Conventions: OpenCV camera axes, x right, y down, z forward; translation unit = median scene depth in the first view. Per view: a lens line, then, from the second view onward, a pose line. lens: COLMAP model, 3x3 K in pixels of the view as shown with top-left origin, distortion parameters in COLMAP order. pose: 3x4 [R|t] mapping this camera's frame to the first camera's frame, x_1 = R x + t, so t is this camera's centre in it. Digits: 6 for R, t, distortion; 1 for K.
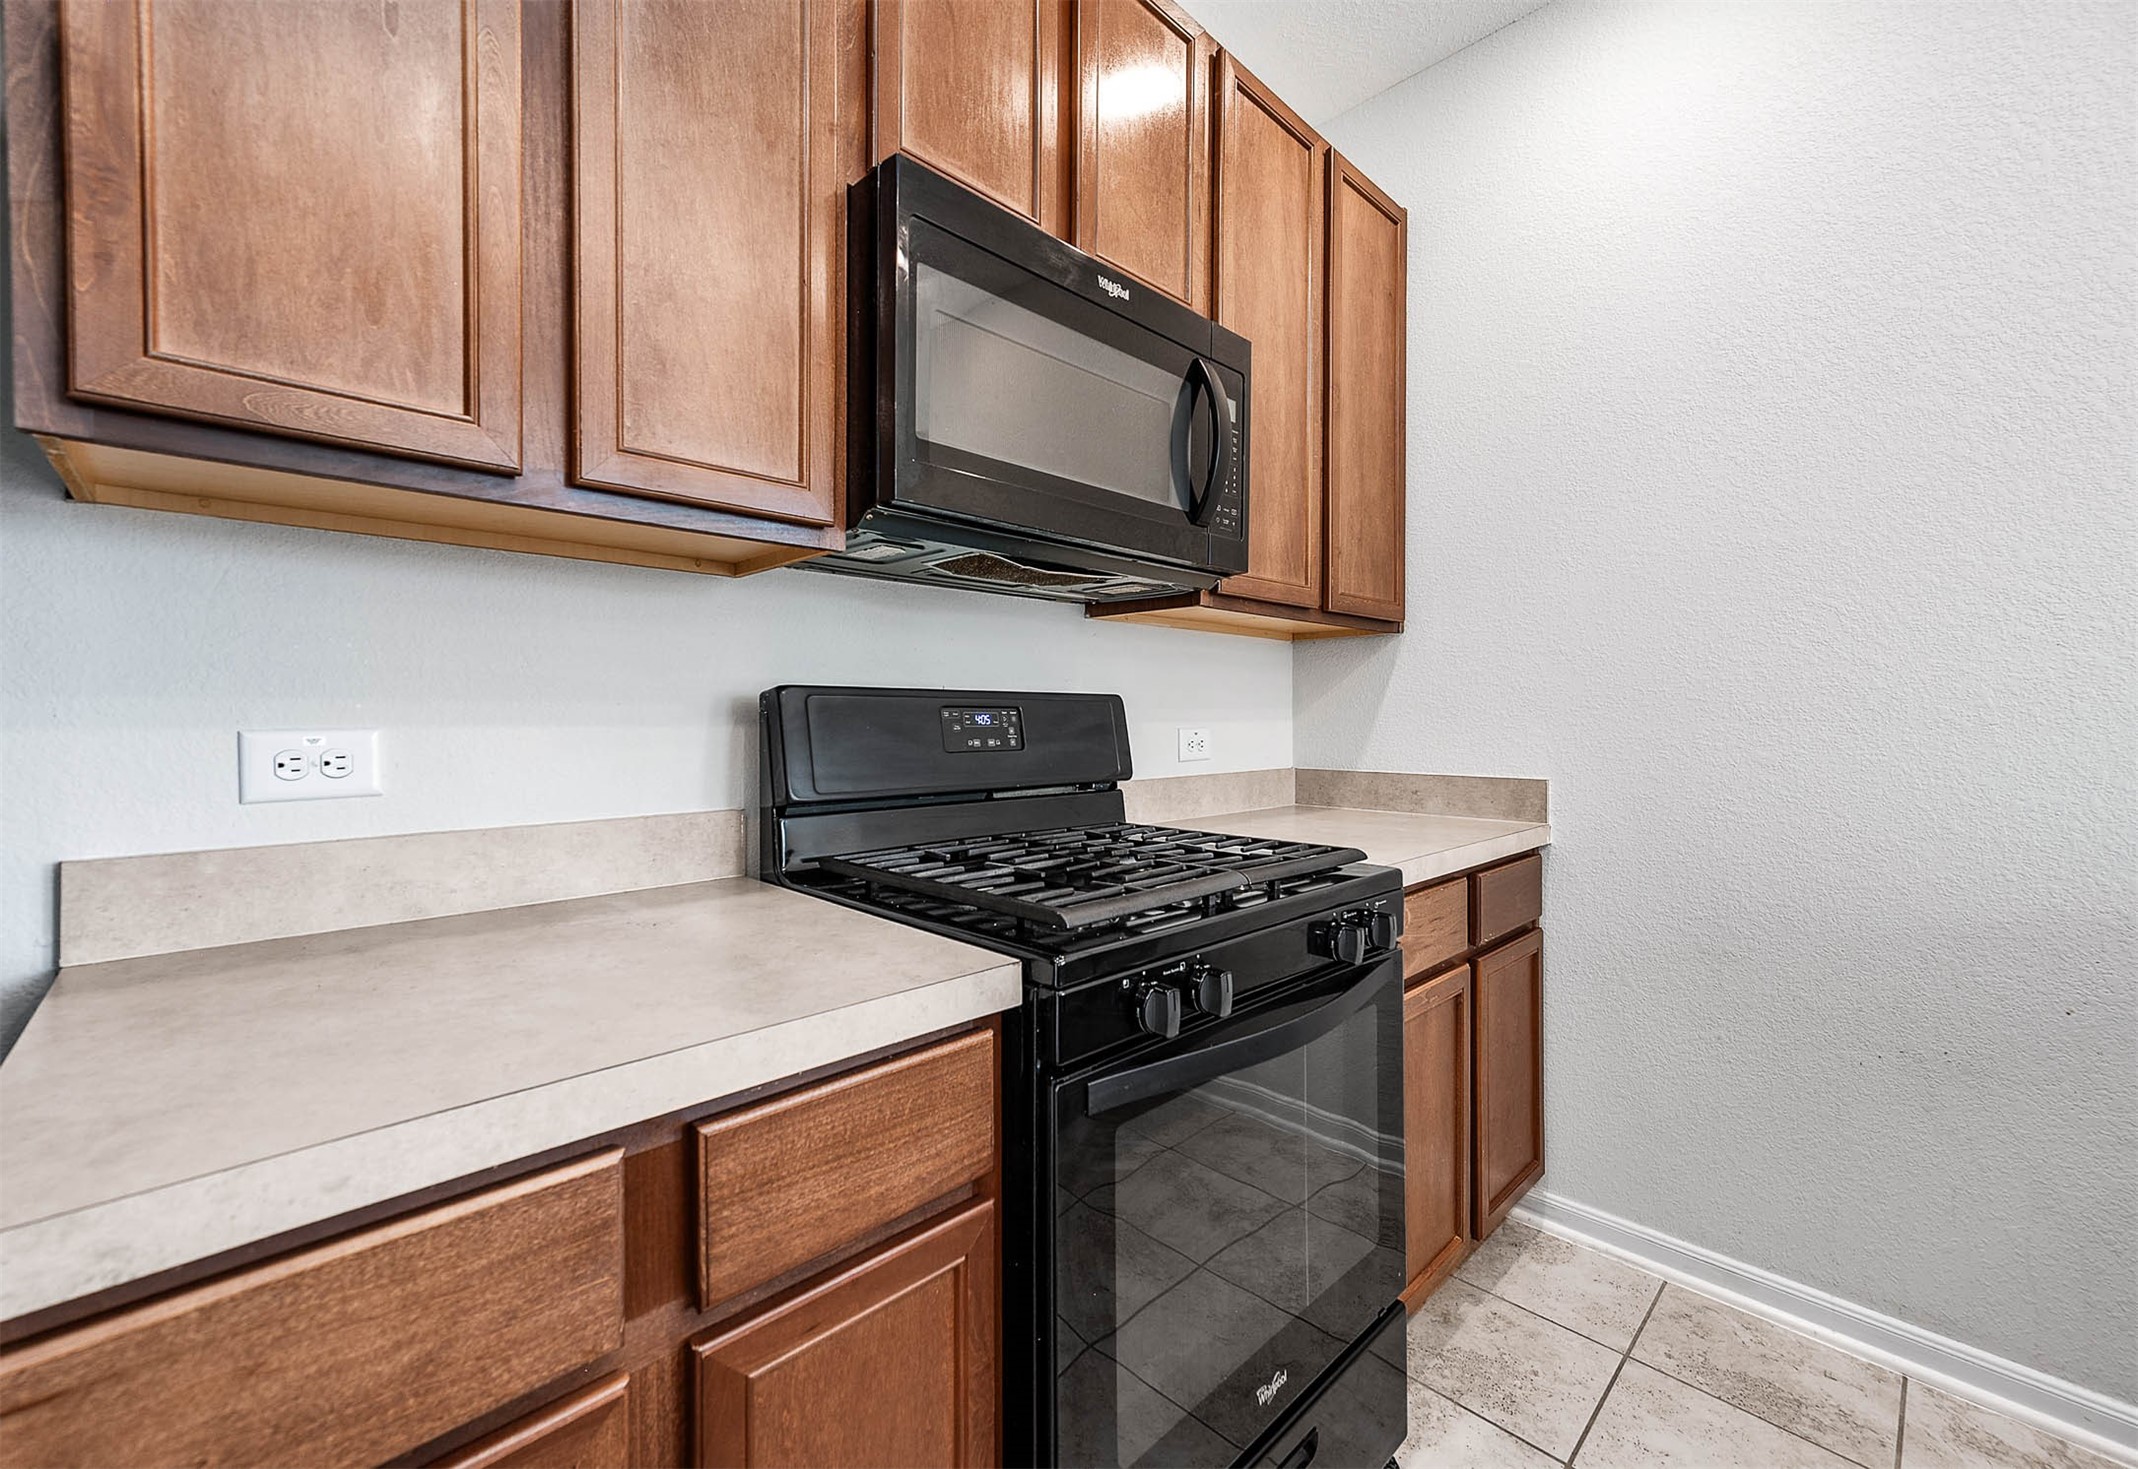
lens RADIAL K [[884.6, 0, 1042.8], [0, 884.6, 712.0], [0, 0, 1]] dist [0.012671, 0.001137]
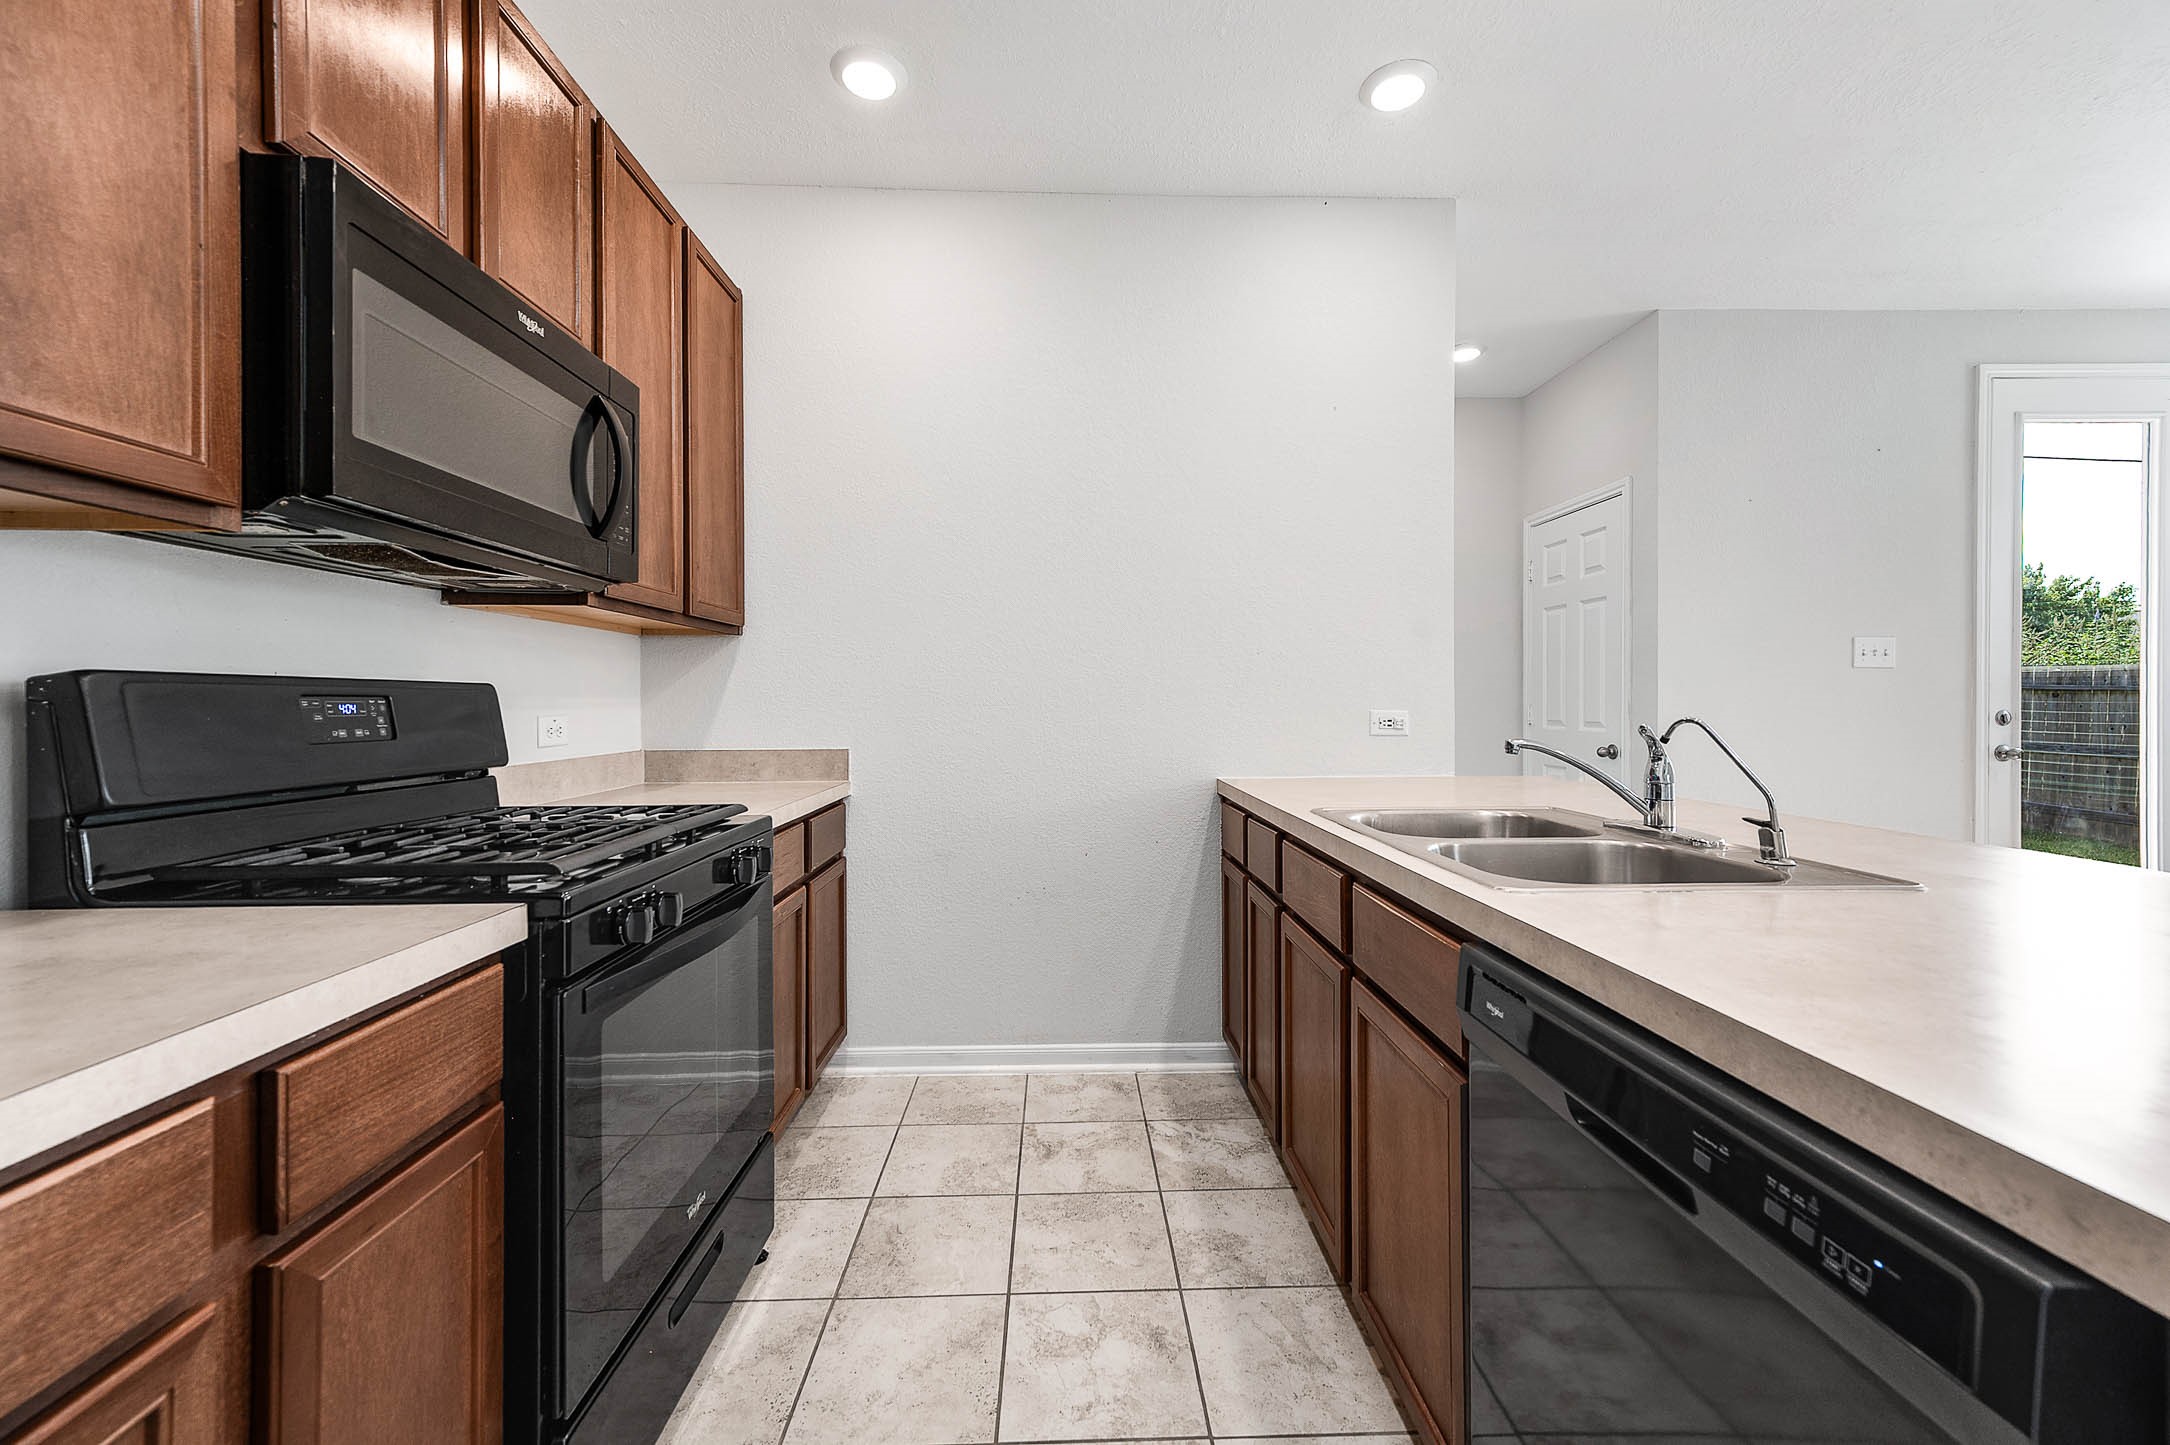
lens RADIAL K [[848.6, 0, 1088.9], [0, 848.6, 707.7], [0, 0, 1]] dist [0.009764, 0.000917]
pose [[0.669473, -0.009284, 0.742778, -0.258399], [0.001799, 0.999939, 0.010876, -0.001711], [-0.742834, -0.005945, 0.669449, -0.254950]]
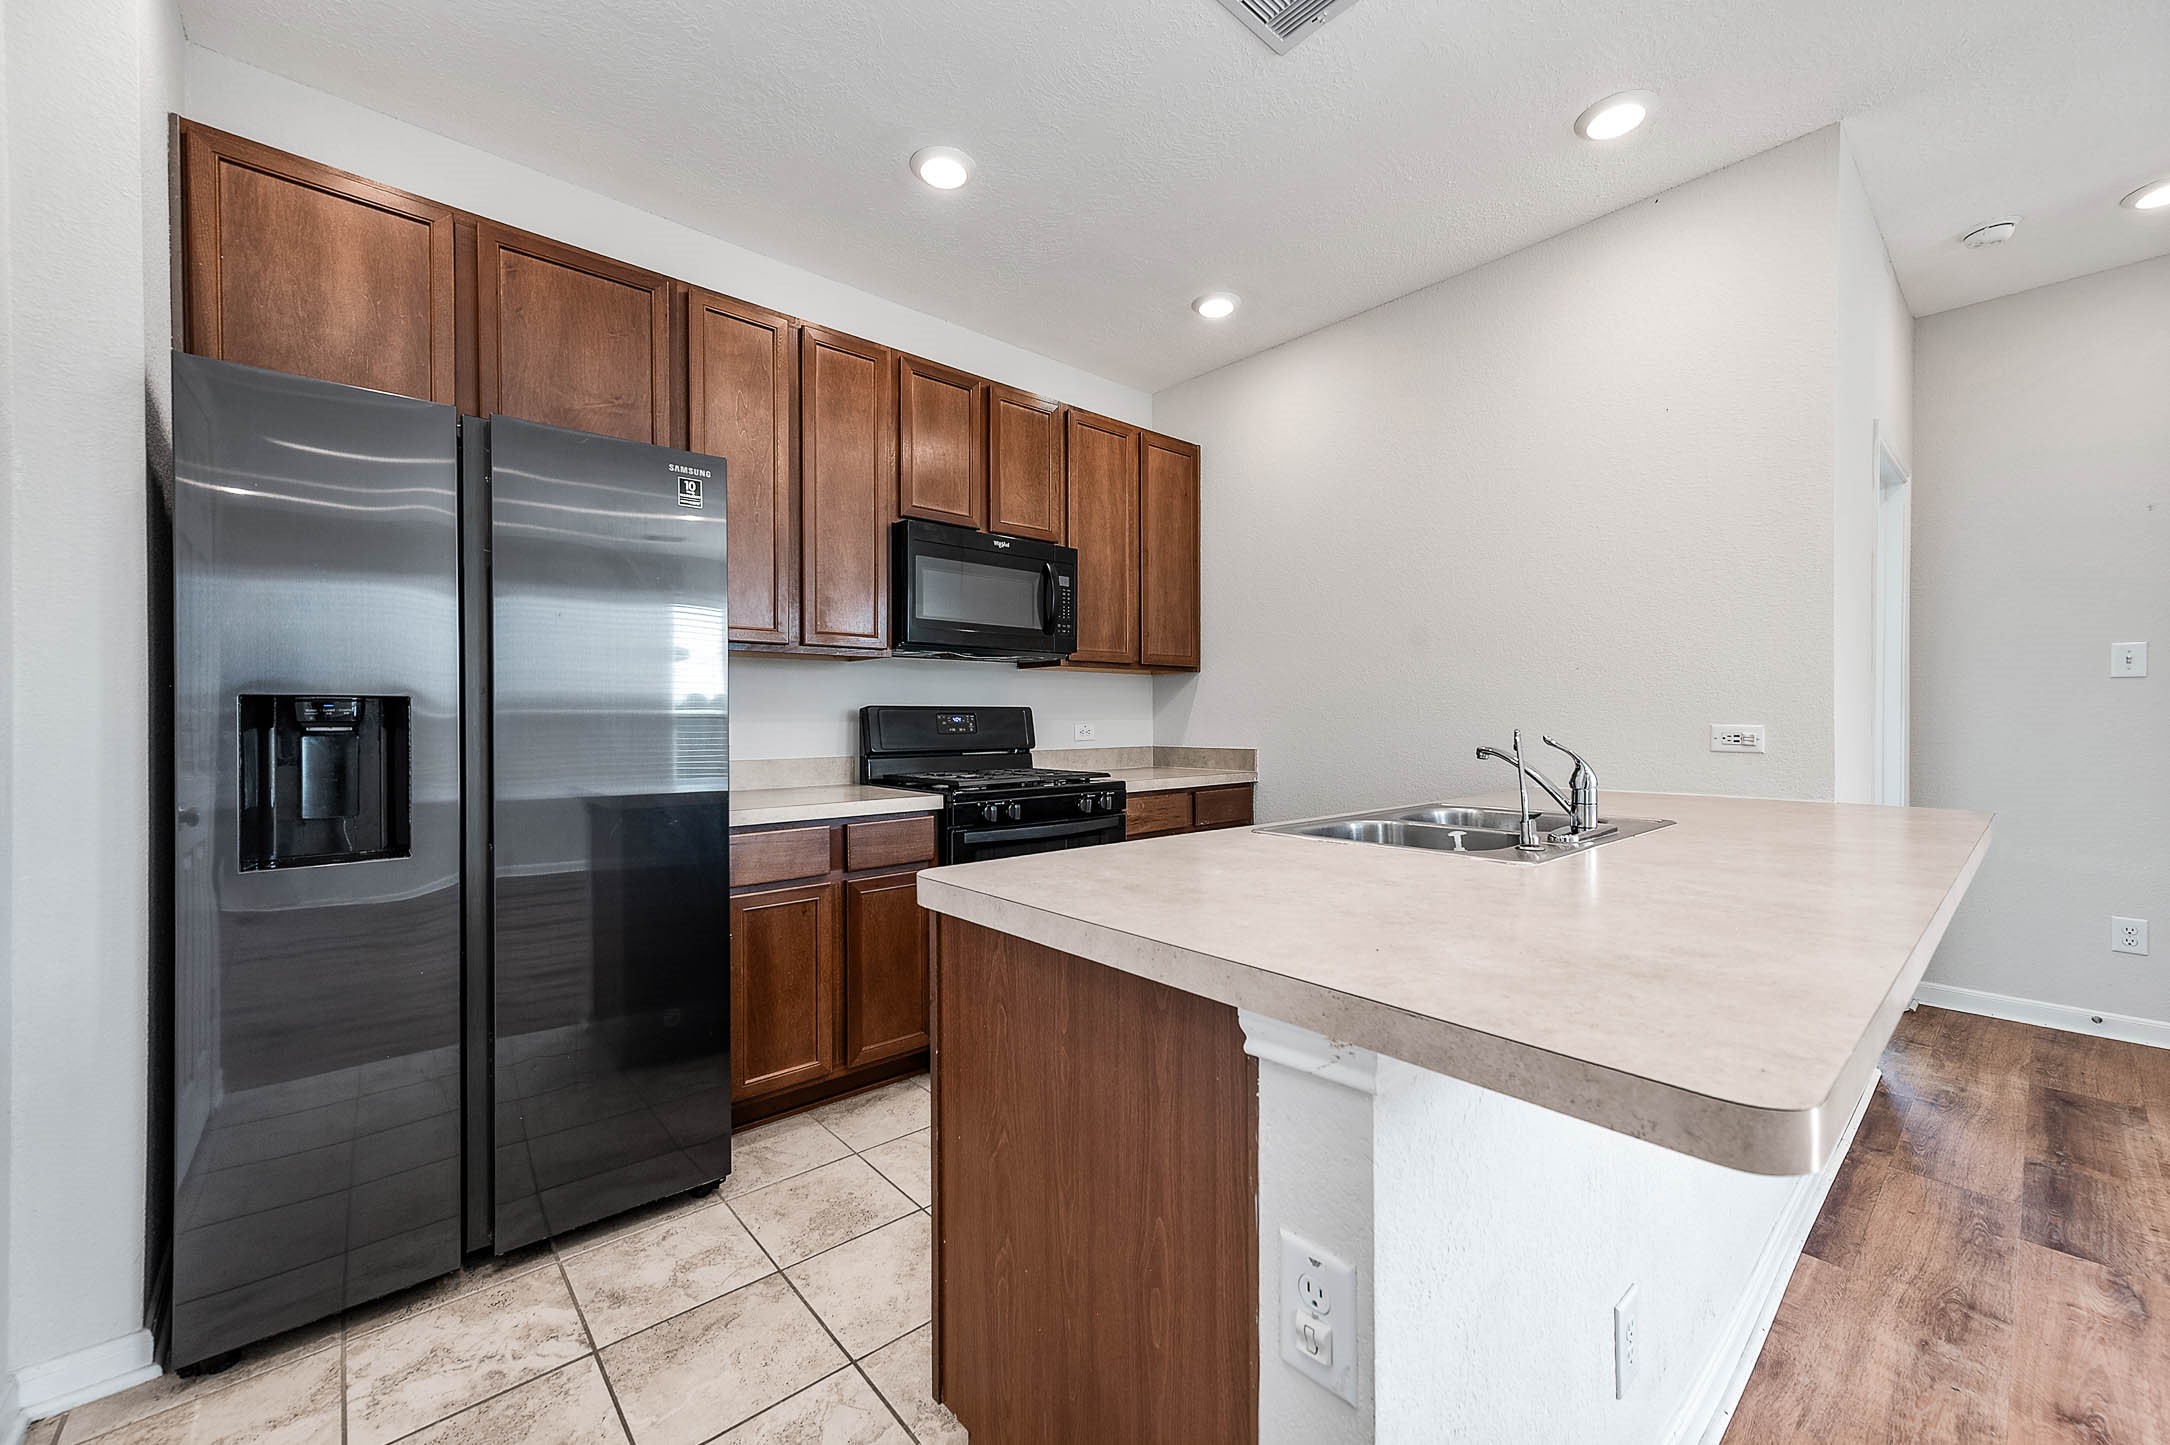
lens RADIAL K [[848.6, 0, 1084.9], [0, 848.6, 718.0], [0, 0, 1]] dist [0.009764, 0.000917]
pose [[0.999148, -0.005021, -0.040959, 0.413394], [0.005182, 0.999979, 0.003819, -0.001844], [0.040938, -0.004028, 0.999154, -1.368985]]
